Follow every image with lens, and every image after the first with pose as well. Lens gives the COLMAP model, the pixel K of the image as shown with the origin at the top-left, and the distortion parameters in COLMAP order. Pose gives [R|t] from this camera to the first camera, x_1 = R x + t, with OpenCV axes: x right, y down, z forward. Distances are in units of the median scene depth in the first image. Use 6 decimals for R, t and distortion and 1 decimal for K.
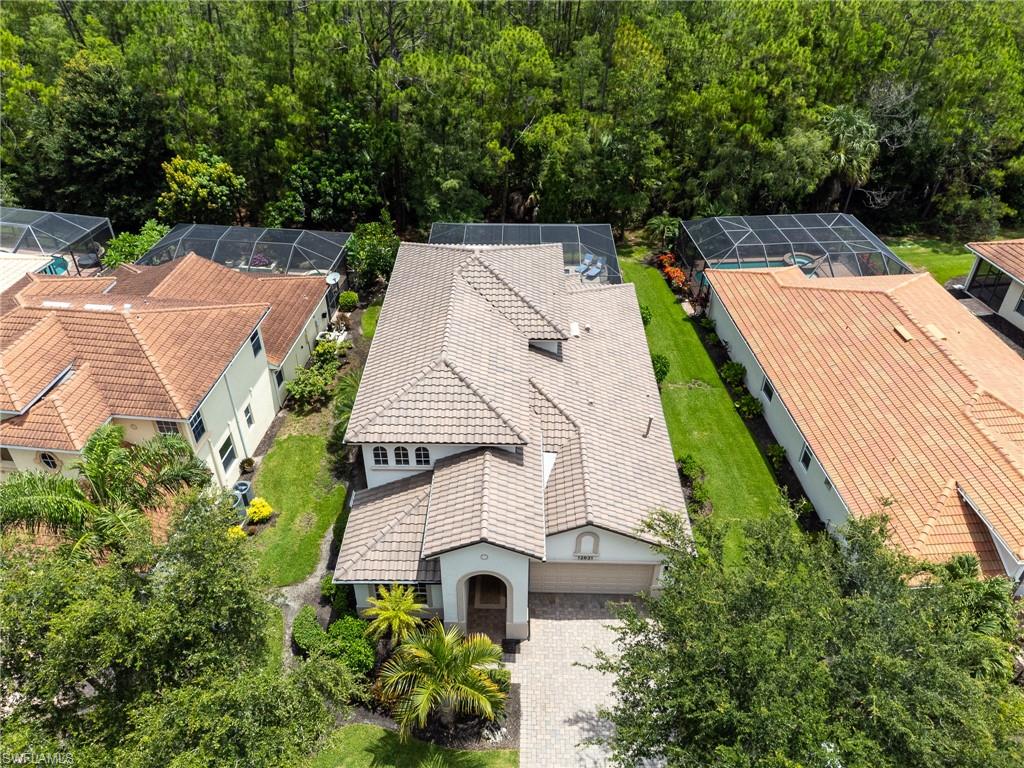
lens RADIAL K [[778.5, 0, 515.1], [0, 778.5, 386.0], [0, 0, 1]] dist [0.031367, -0.034866]
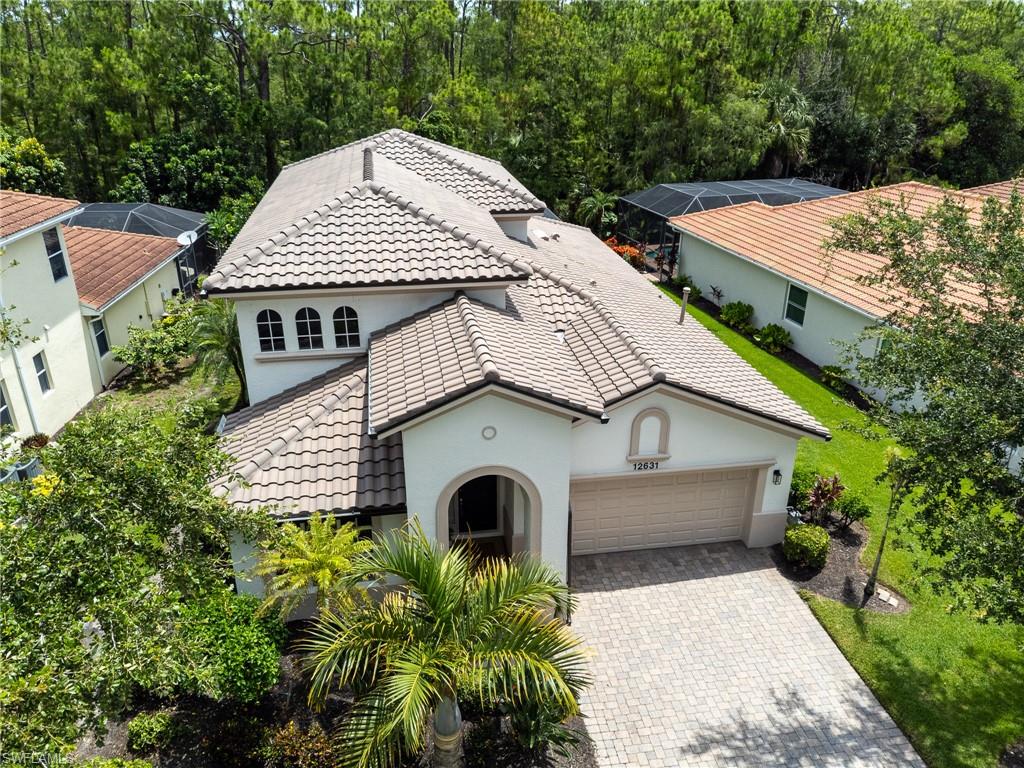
lens RADIAL K [[771.1, 0, 512.0], [0, 771.1, 384.0], [0, 0, 1]] dist [0.035441, 0.002336]
pose [[0.984416, -0.076556, 0.158316, -0.074976], [0.108872, 0.972306, -0.206802, 0.214653], [-0.138099, 0.220816, 0.965489, 0.357149]]
